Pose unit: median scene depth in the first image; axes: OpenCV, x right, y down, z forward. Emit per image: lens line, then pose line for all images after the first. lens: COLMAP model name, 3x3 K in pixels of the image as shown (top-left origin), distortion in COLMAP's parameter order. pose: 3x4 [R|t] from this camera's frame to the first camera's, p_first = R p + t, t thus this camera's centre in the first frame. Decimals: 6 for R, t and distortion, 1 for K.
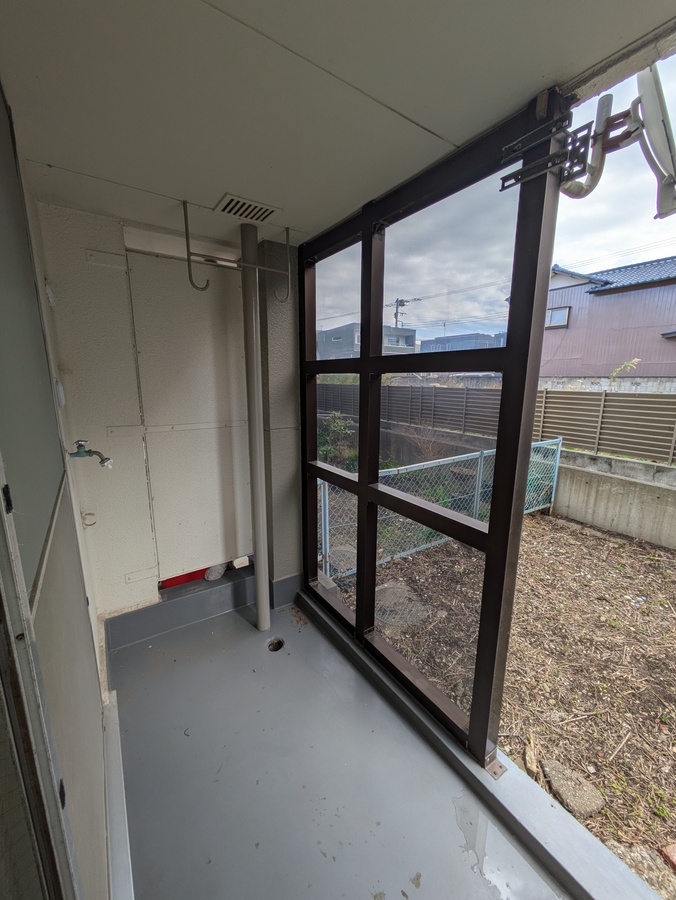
lens RADIAL K [[356.4, 0, 335.2], [0, 356.4, 448.0], [0, 0, 1]] dist [-0.004106, 0.001947]
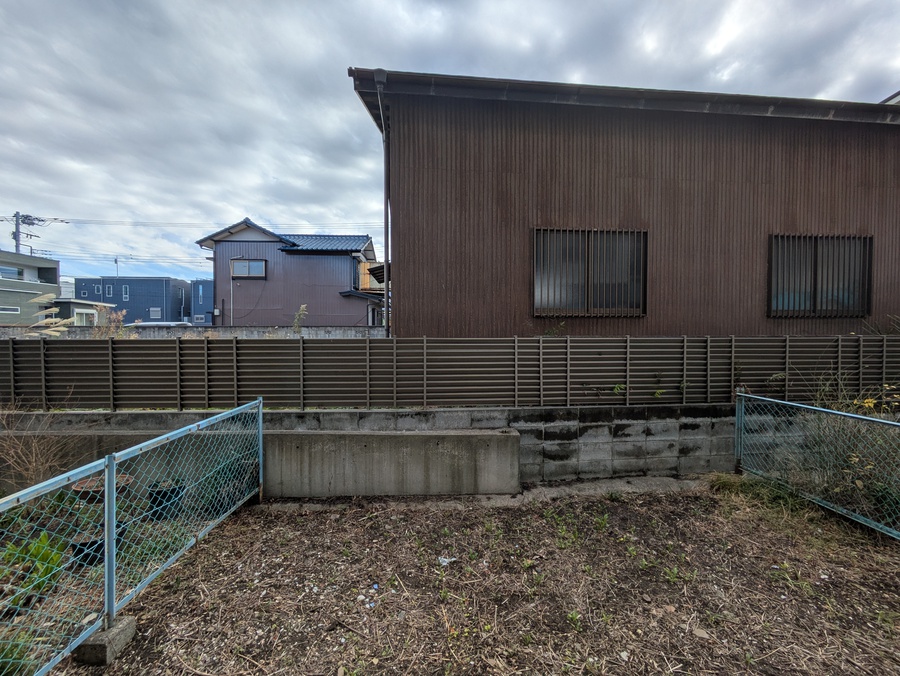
lens RADIAL K [[356.4, 0, 452.2], [0, 356.4, 335.0], [0, 0, 1]] dist [-0.004106, 0.001947]
pose [[0.514889, -0.020345, 0.857015, 0.191198], [0.169998, 0.982288, -0.078814, -0.033126], [-0.840232, 0.186271, 0.509228, 0.232848]]
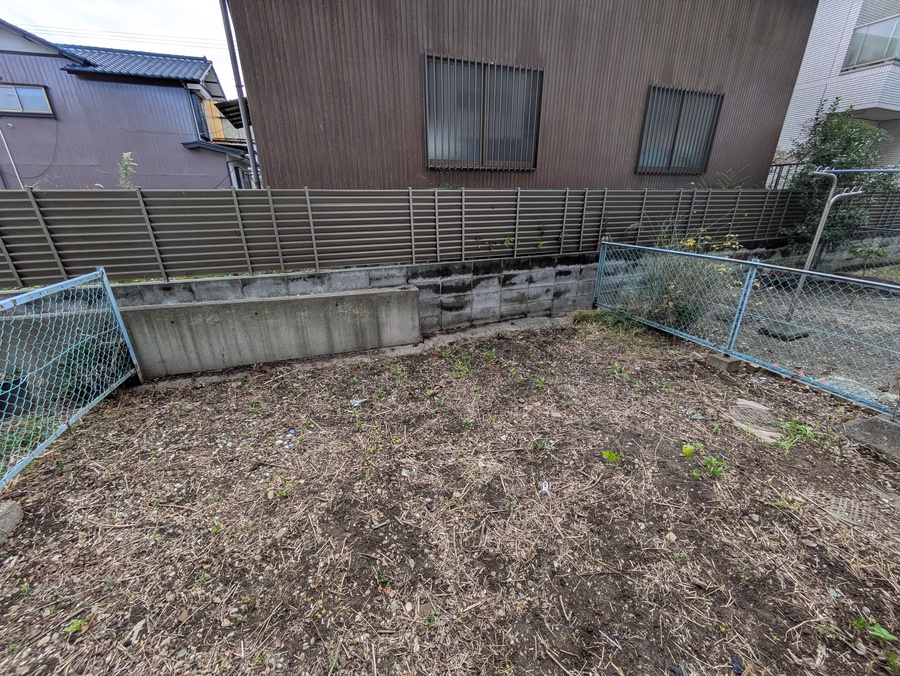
lens RADIAL K [[356.4, 0, 453.1], [0, 356.4, 334.5], [0, 0, 1]] dist [-0.004106, 0.001947]
pose [[0.249716, -0.358414, 0.899545, 0.187171], [0.195408, 0.928516, 0.315712, 0.002890], [-0.948397, 0.096940, 0.301902, 0.238448]]
